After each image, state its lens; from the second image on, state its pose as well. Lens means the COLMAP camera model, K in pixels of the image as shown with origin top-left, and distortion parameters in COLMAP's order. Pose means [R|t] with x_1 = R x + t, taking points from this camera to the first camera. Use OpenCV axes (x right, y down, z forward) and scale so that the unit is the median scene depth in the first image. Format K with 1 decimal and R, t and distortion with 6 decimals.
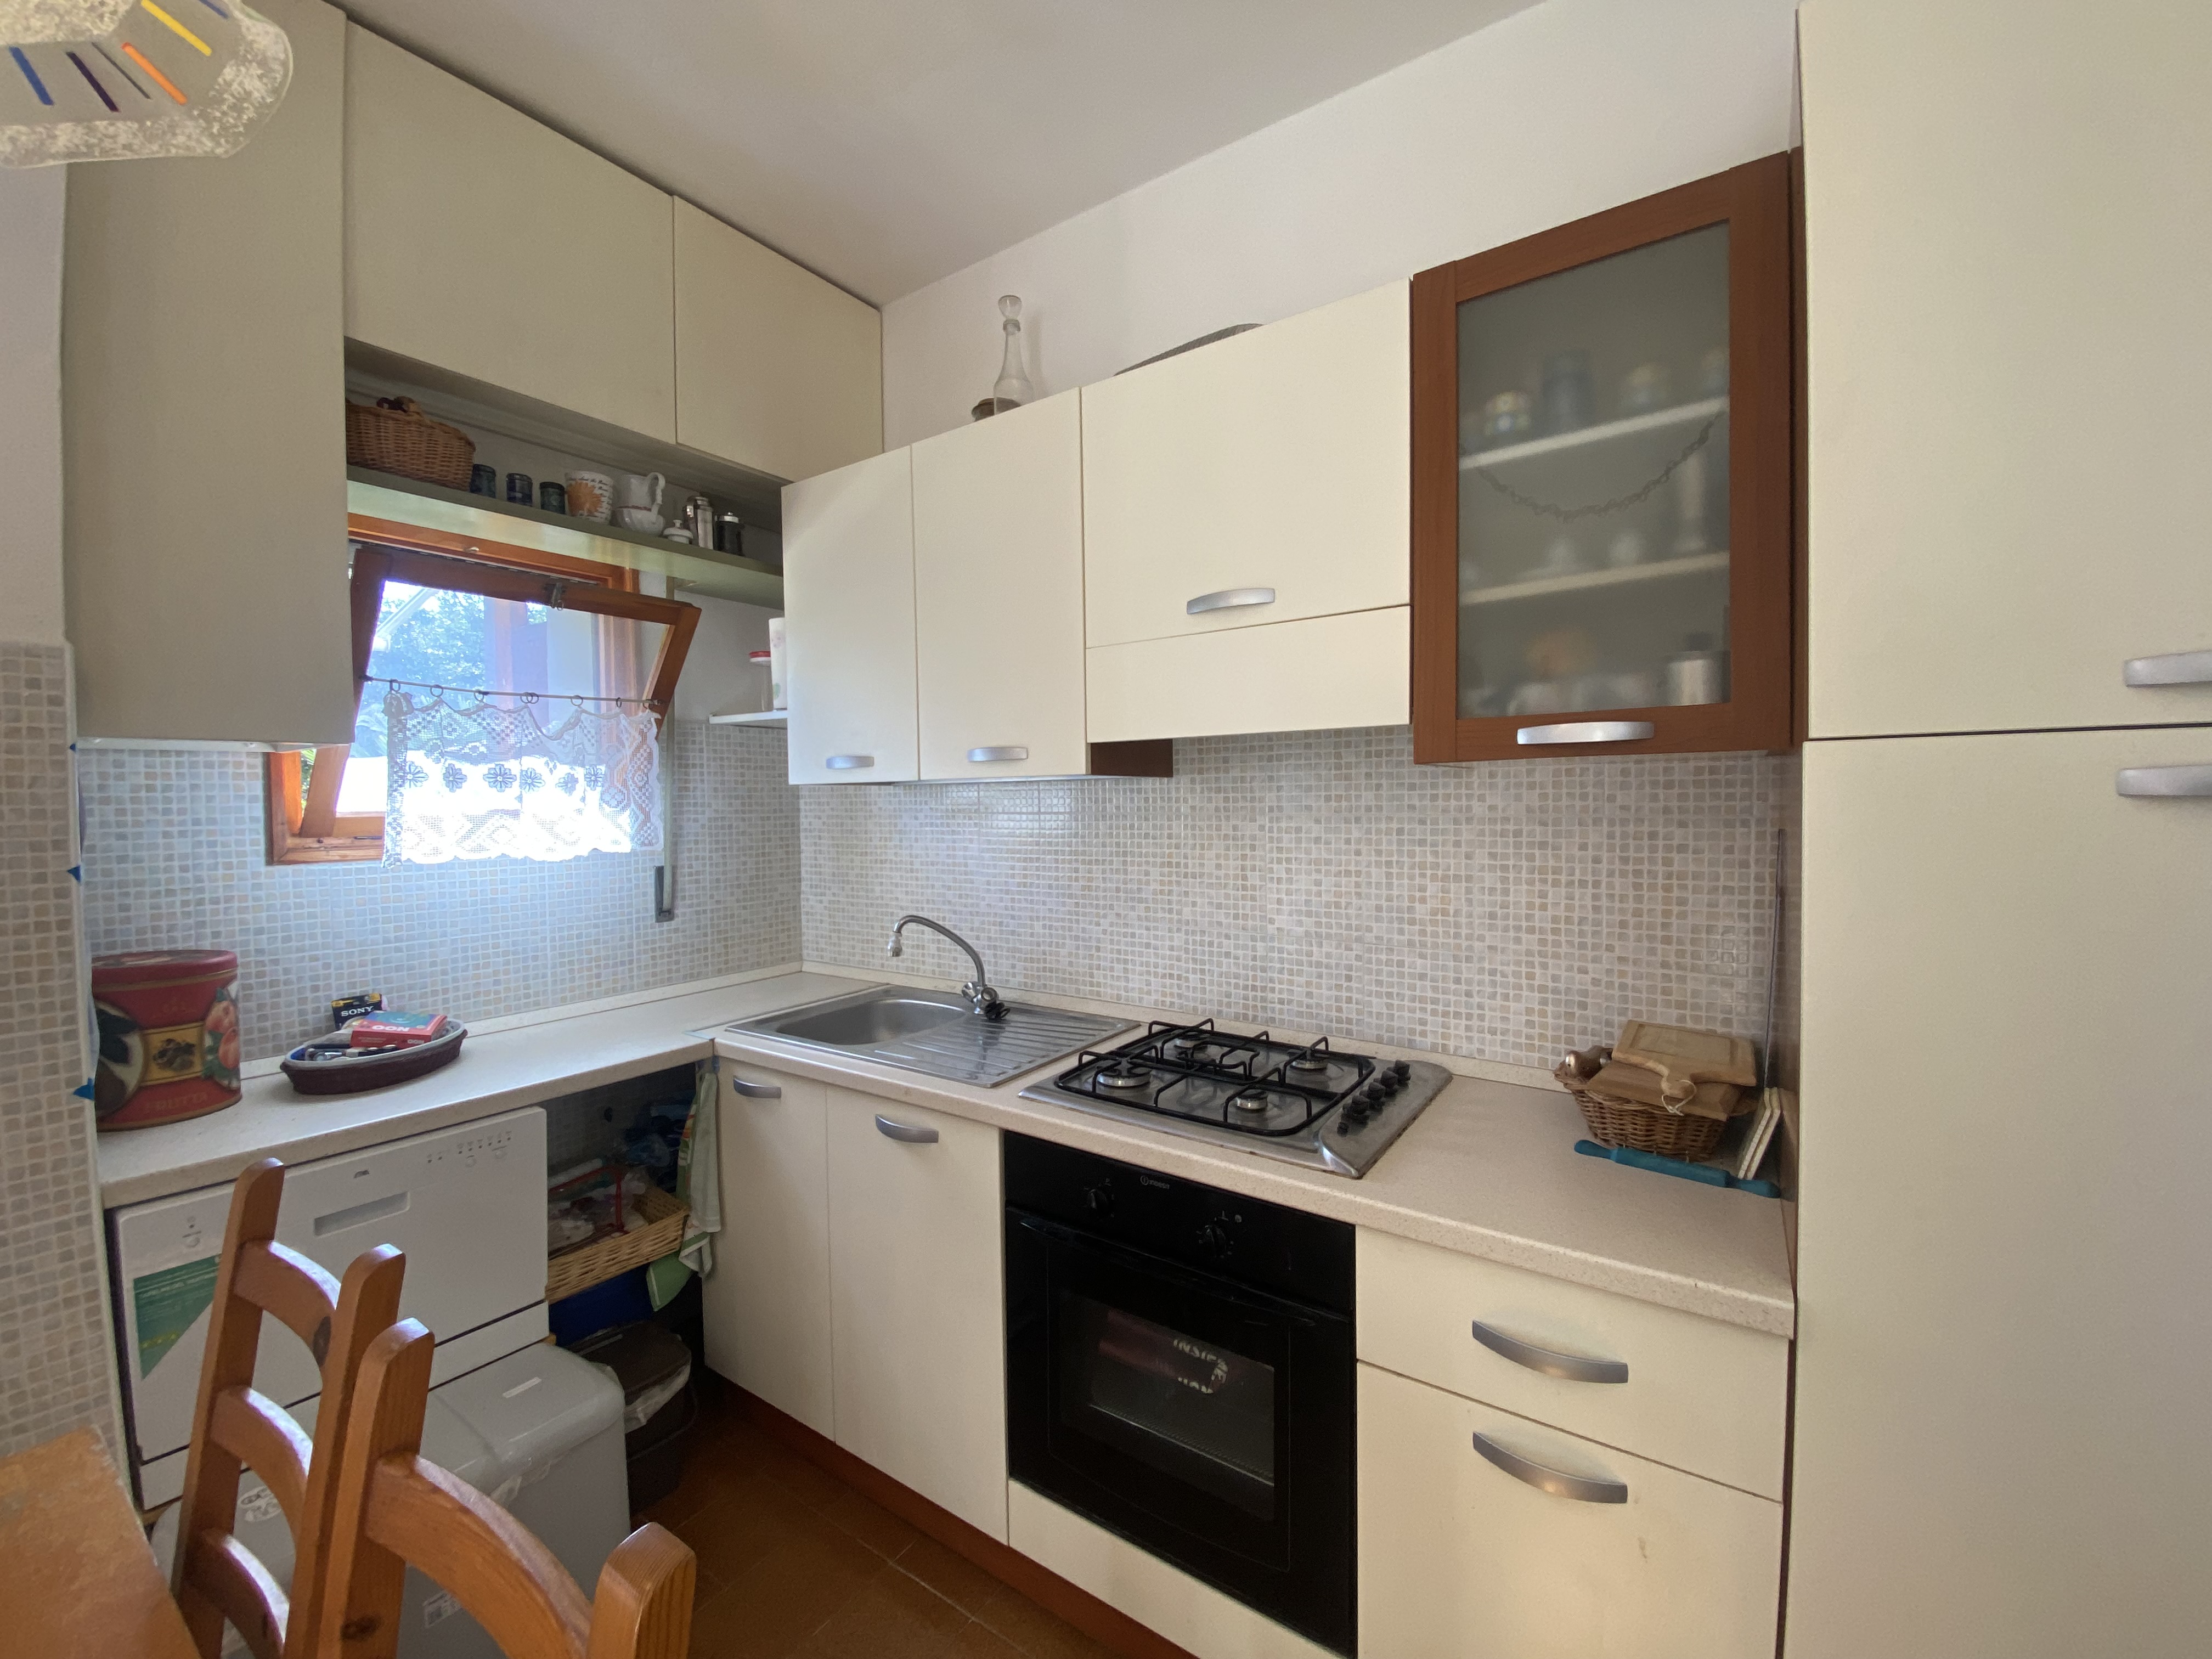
lens RADIAL K [[898.4, 0, 1107.6], [0, 898.4, 825.3], [0, 0, 1]] dist [0.013623, -0.017718]
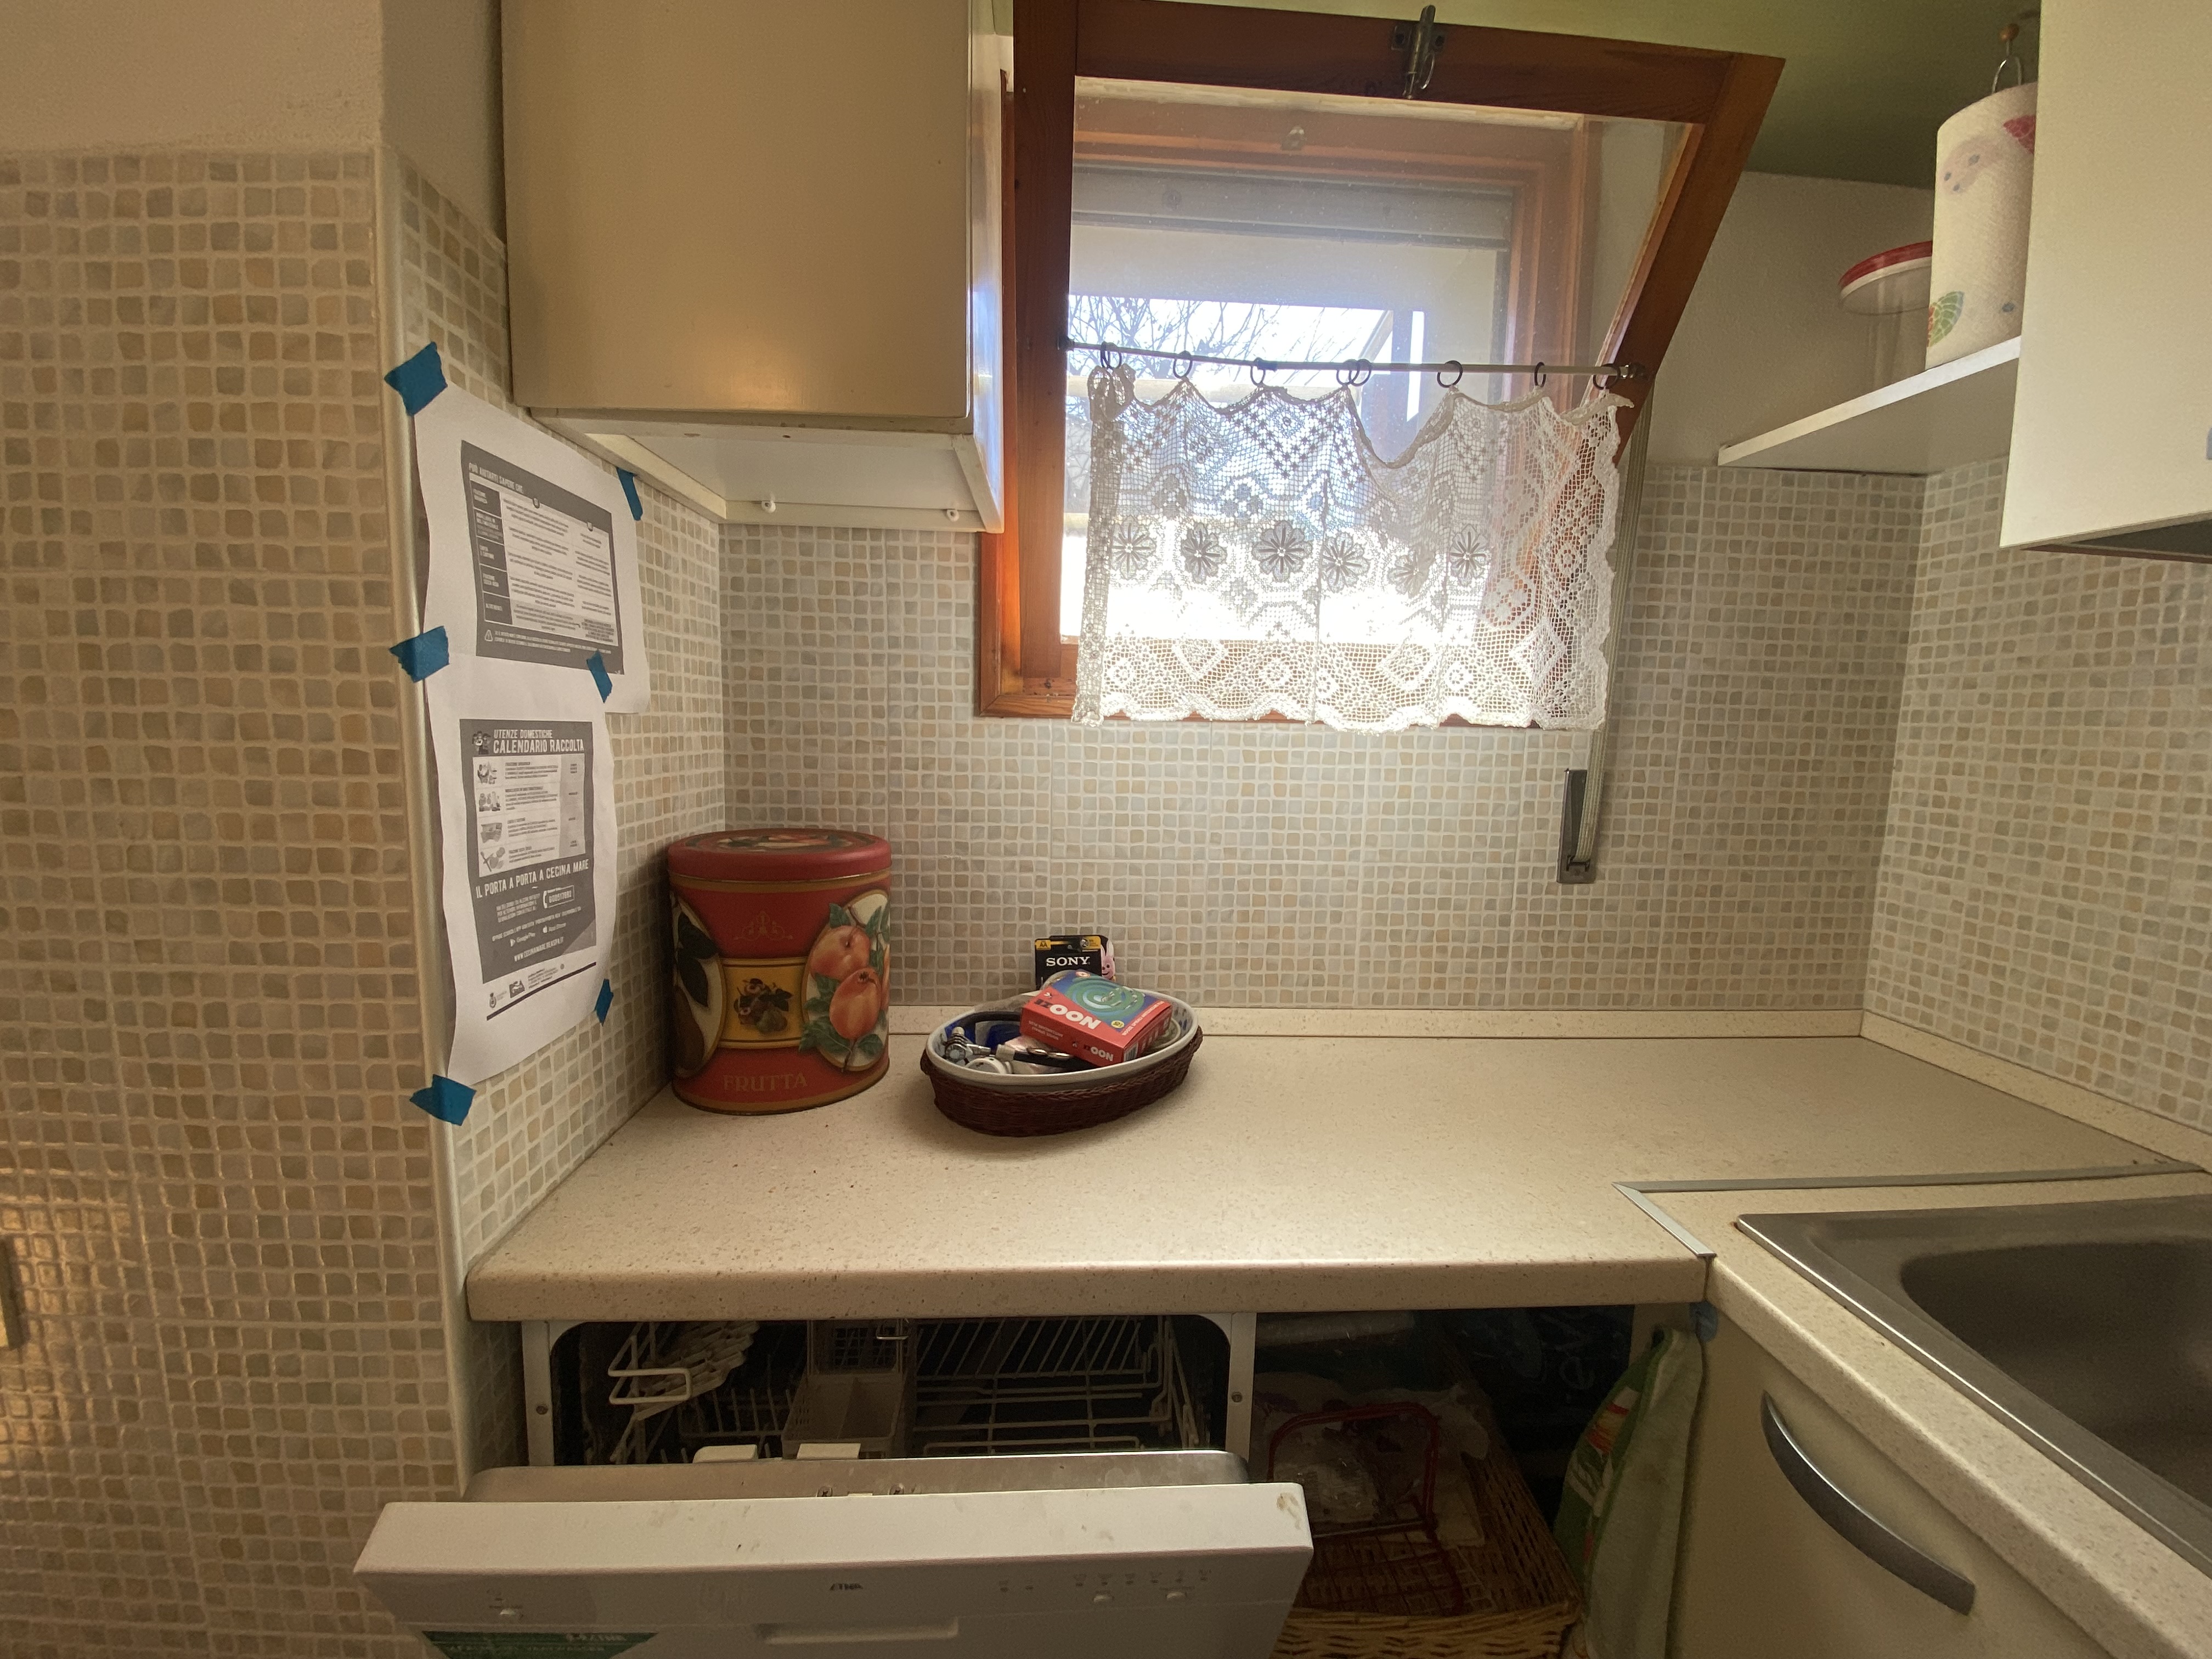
lens RADIAL K [[892.6, 0, 1106.0], [0, 892.6, 829.5], [0, 0, 1]] dist [0.029053, -0.024564]
pose [[0.618487, 0.119294, -0.776687, -0.377714], [-0.052314, 0.992467, 0.110779, 0.050745], [0.784051, -0.027884, 0.620069, 0.686430]]
